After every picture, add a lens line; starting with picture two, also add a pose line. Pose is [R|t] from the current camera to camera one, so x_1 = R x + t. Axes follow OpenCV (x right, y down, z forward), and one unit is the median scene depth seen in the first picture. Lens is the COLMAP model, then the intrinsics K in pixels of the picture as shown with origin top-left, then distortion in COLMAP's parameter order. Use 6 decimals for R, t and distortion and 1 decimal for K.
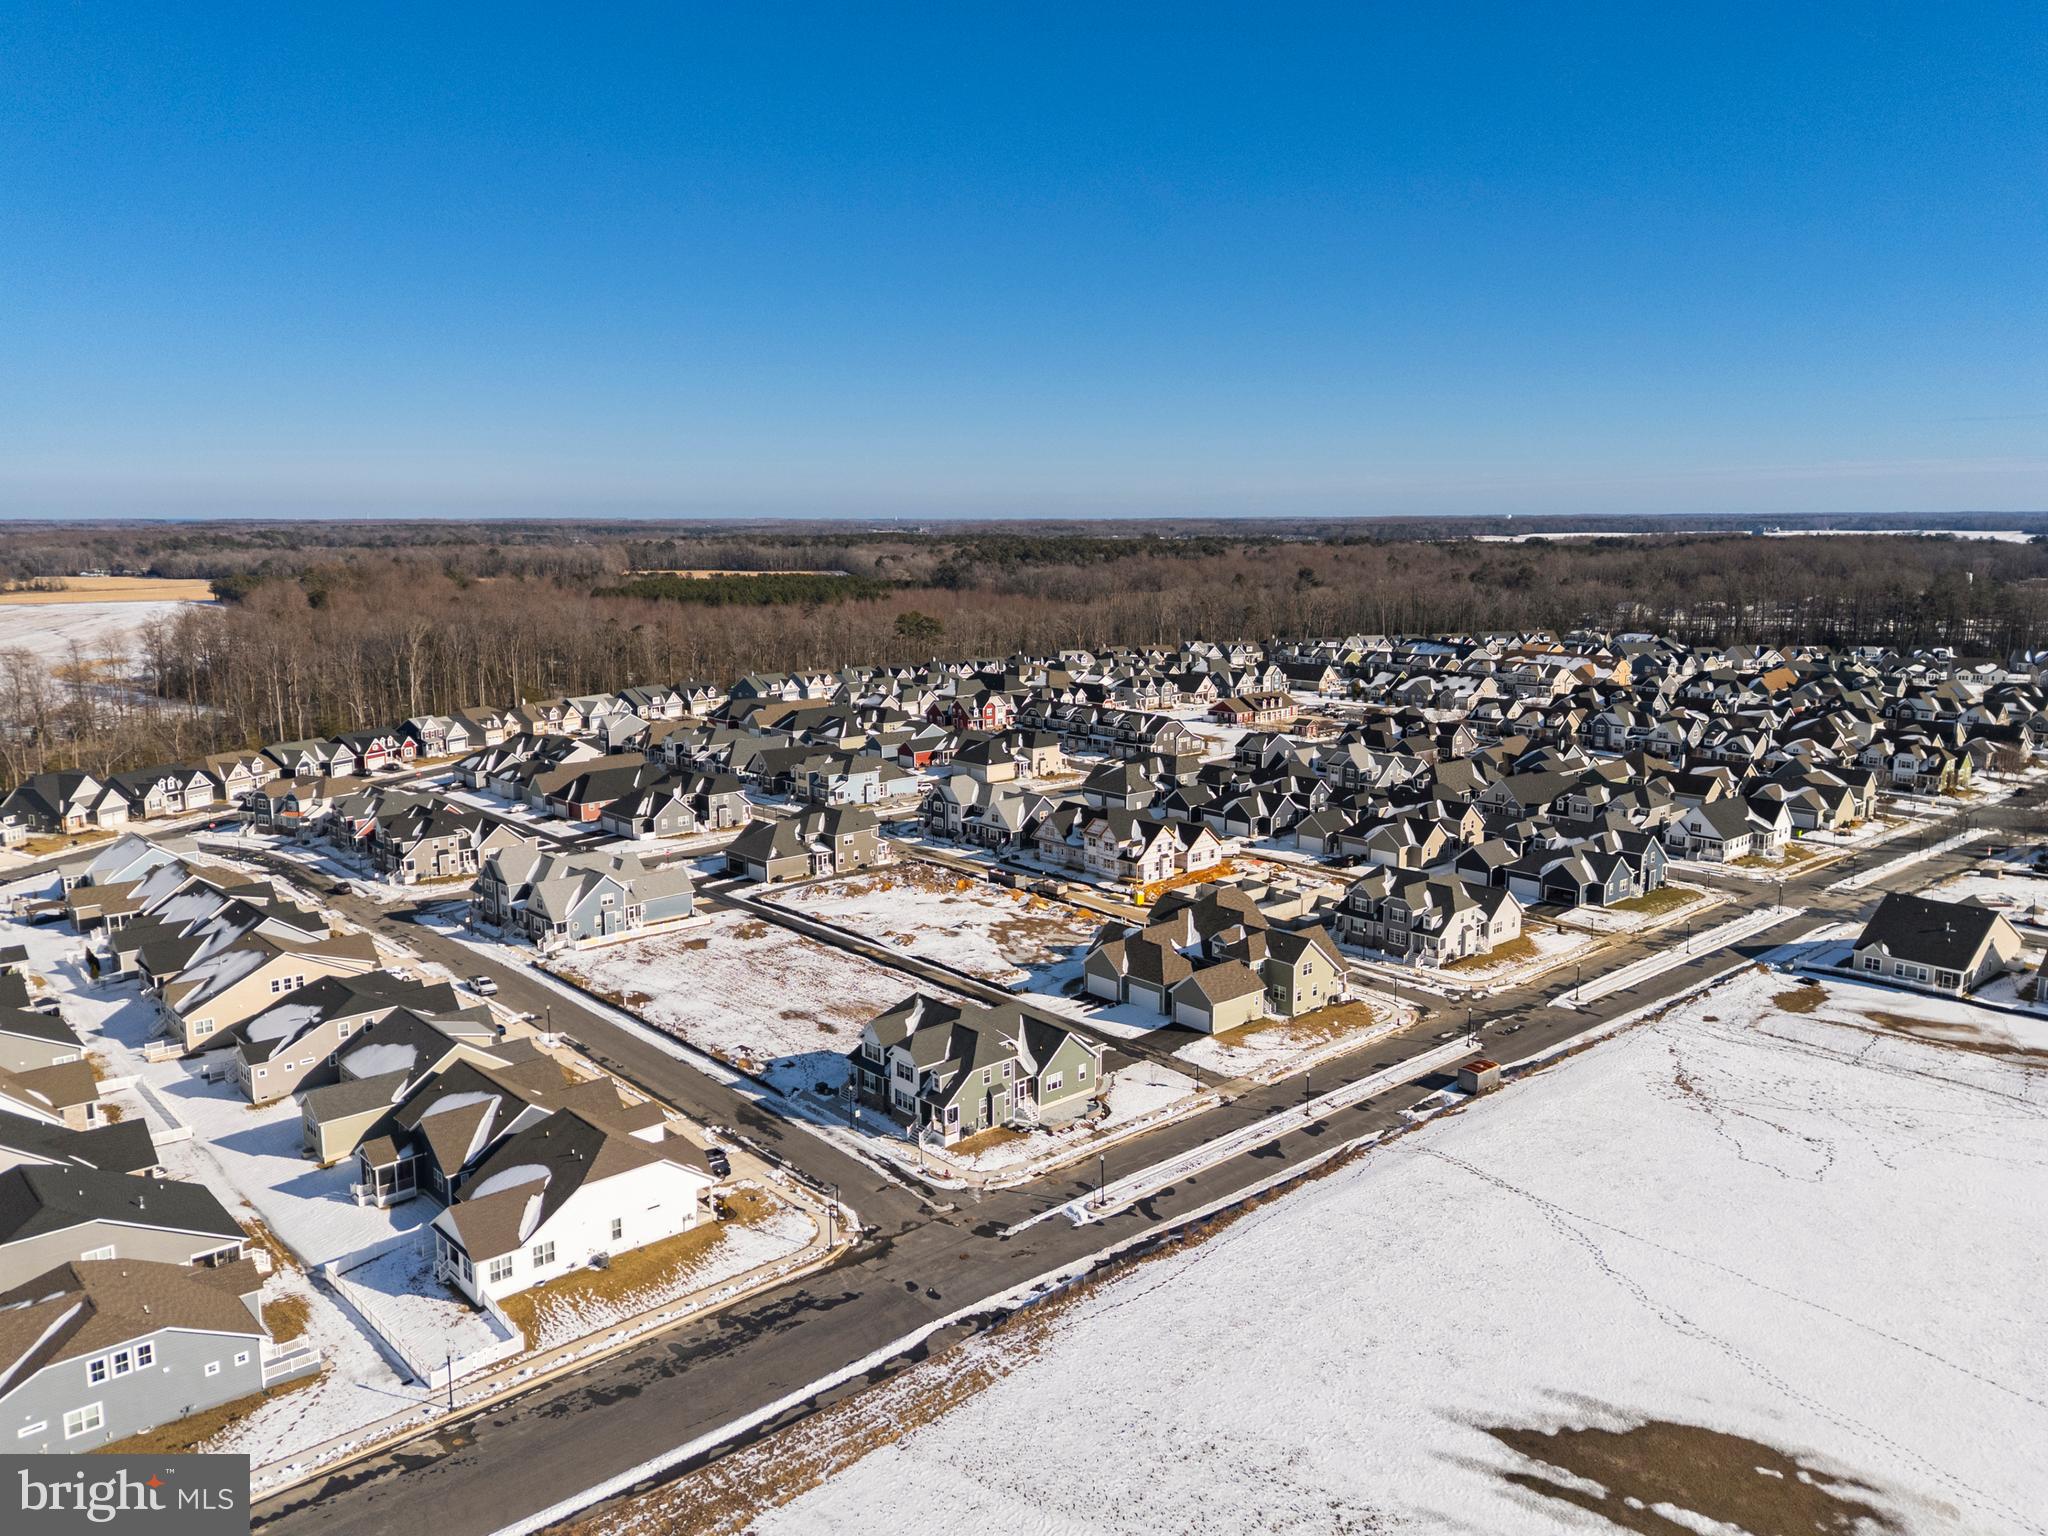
lens RADIAL K [[1488.9, 0, 1024.7], [0, 1488.9, 763.8], [0, 0, 1]] dist [0.086976, -0.075238]
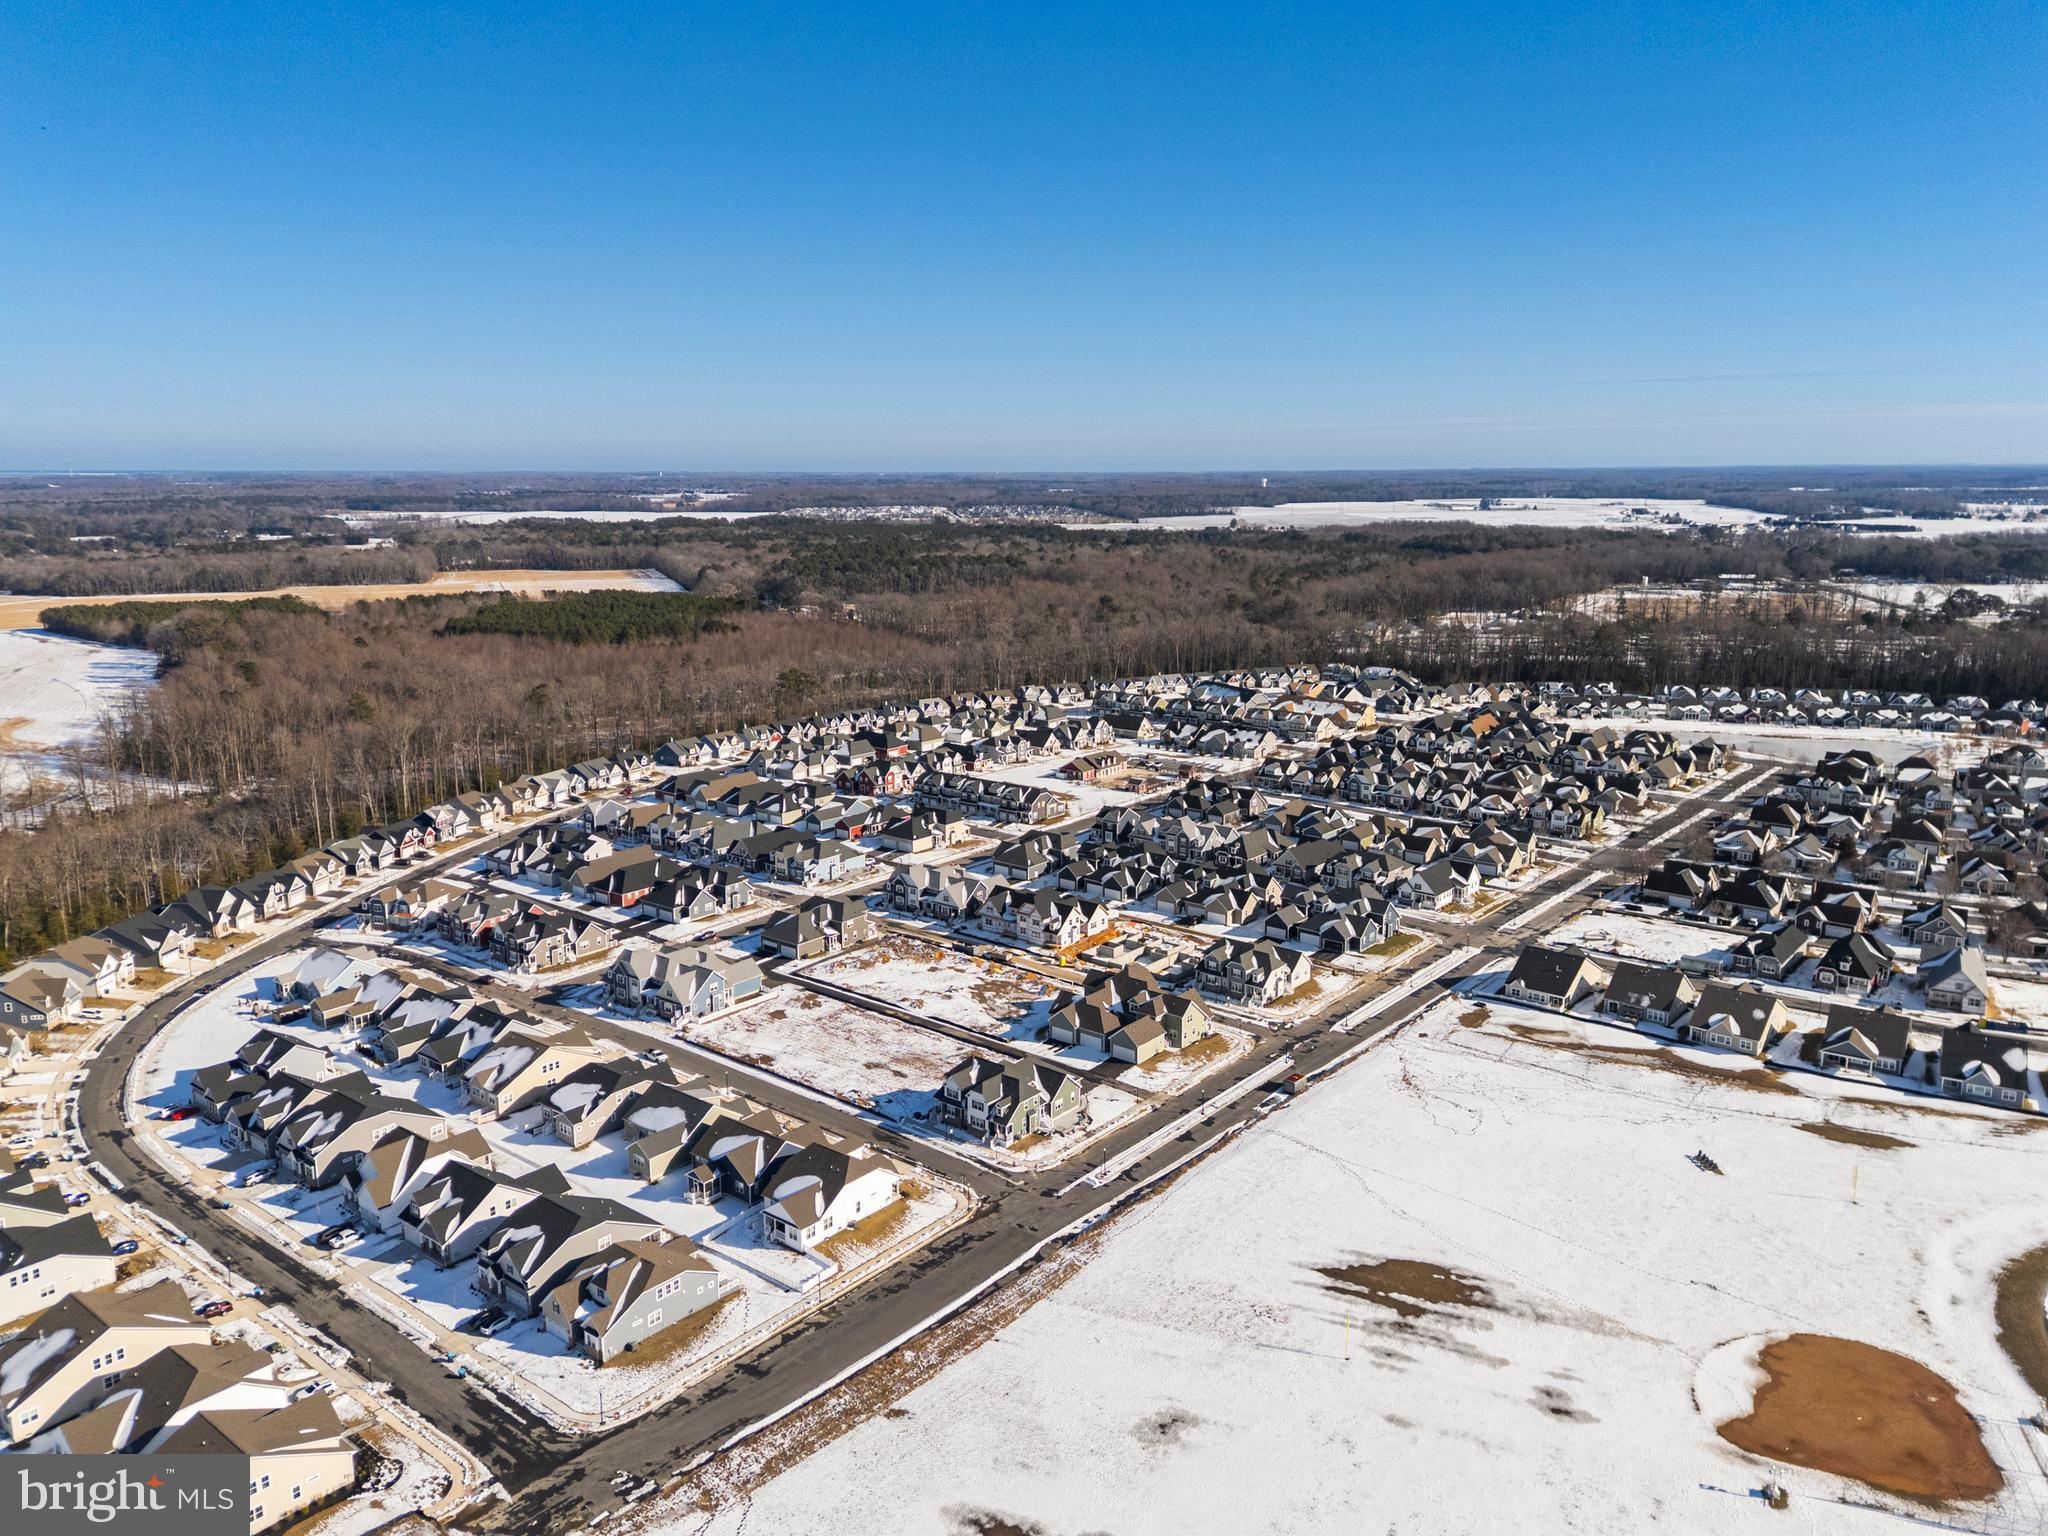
lens RADIAL K [[1488.9, 0, 1021.5], [0, 1488.9, 752.4], [0, 0, 1]] dist [0.086976, -0.075238]
pose [[0.988717, -0.029316, 0.146897, -0.198390], [0.025678, 0.999316, 0.026601, -0.178753], [-0.147576, -0.022529, 0.988794, -0.512372]]
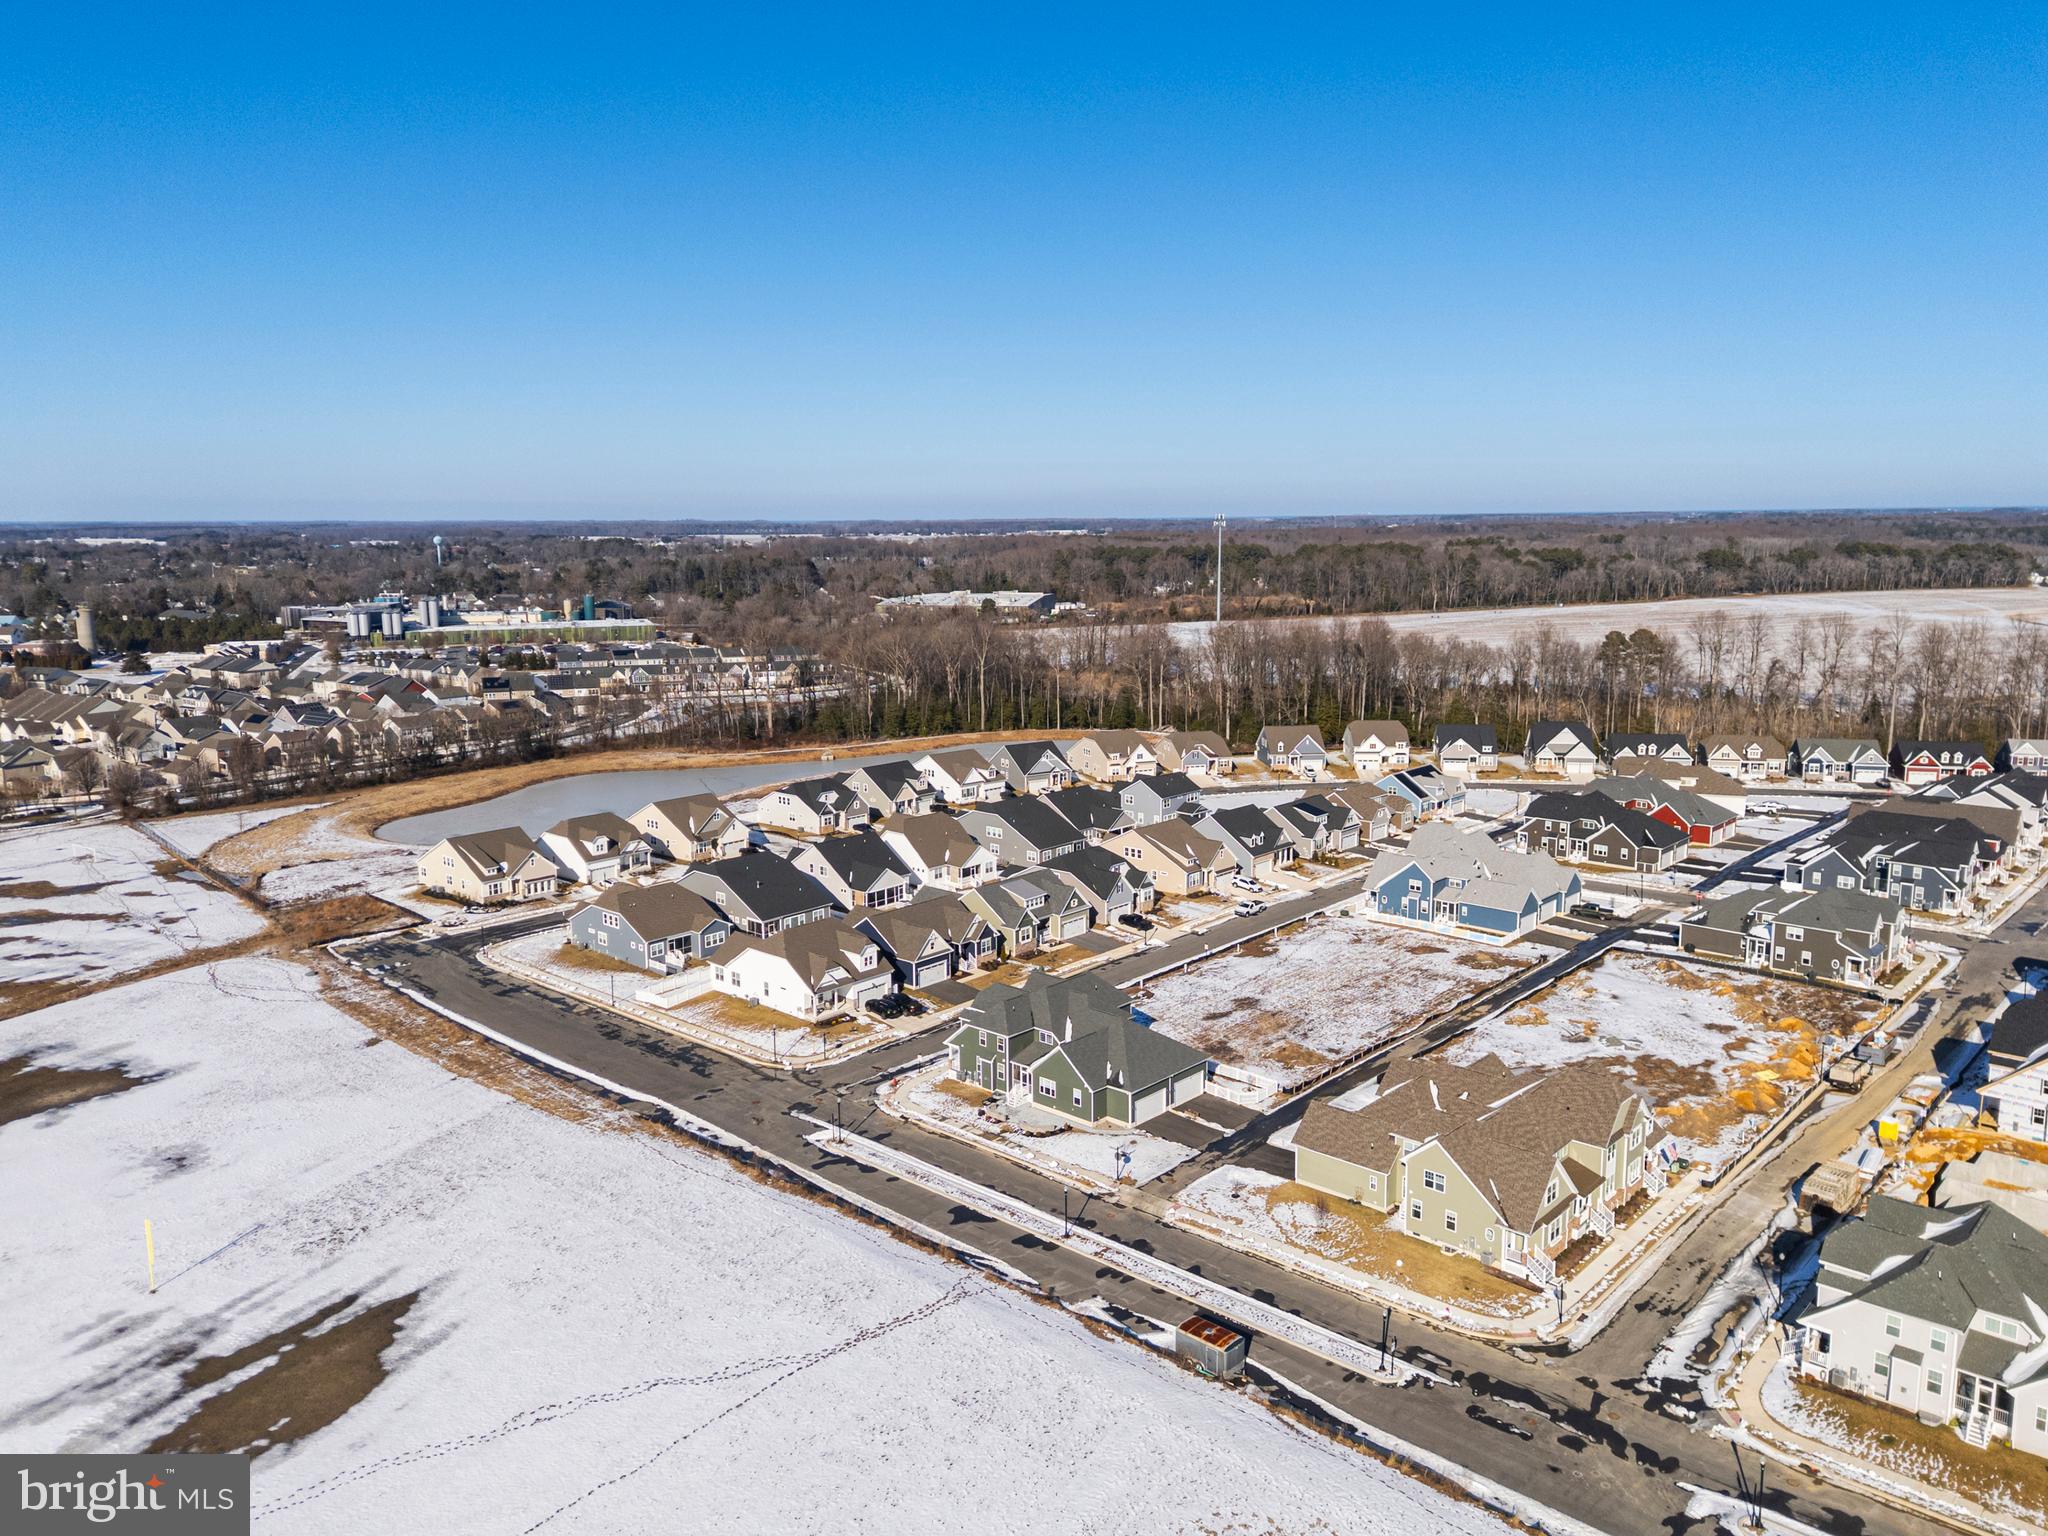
lens RADIAL K [[1488.9, 0, 1024.0], [0, 1488.9, 778.4], [0, 0, 1]] dist [0.086976, -0.075238]
pose [[0.098750, 0.176077, -0.979411, 0.718958], [-0.156878, 0.974668, 0.159408, -0.107025], [0.982669, 0.137906, 0.123871, 0.631310]]
